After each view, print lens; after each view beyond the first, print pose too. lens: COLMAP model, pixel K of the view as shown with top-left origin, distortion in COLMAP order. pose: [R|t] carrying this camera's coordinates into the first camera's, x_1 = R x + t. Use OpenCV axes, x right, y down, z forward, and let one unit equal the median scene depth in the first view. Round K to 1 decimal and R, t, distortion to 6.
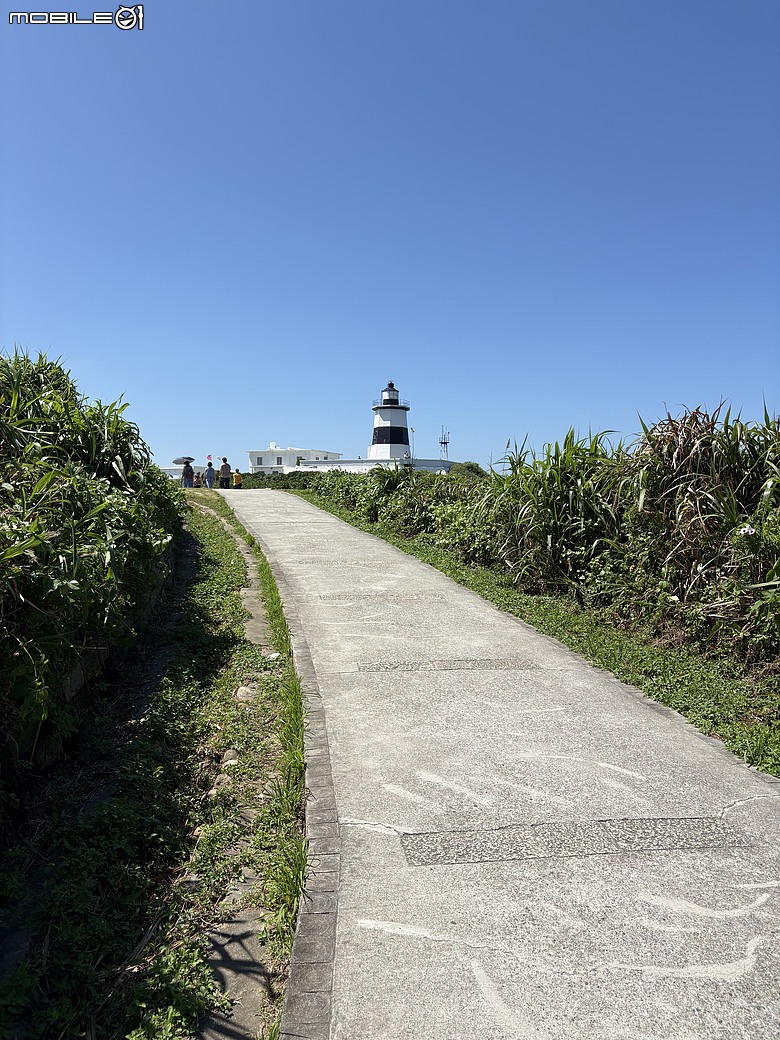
lens RADIAL K [[792.8, 0, 390.2], [0, 792.8, 521.1], [0, 0, 1]] dist [0.006233, -0.004471]
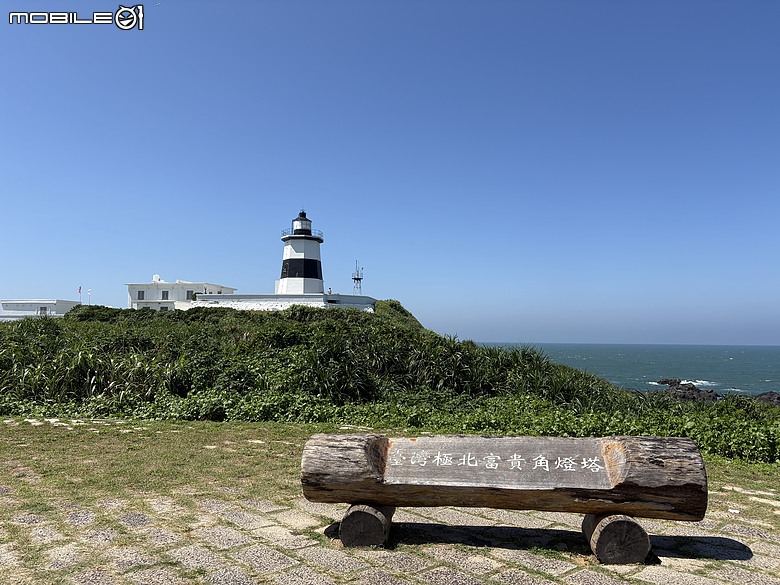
lens RADIAL K [[594.6, 0, 389.3], [0, 594.6, 290.6], [0, 0, 1]] dist [0.006233, -0.004471]
pose [[0.961113, 0.019868, 0.275439, -0.091071], [0.006415, 0.995533, -0.094192, -0.018698], [-0.276080, 0.092296, 0.956693, 0.326533]]
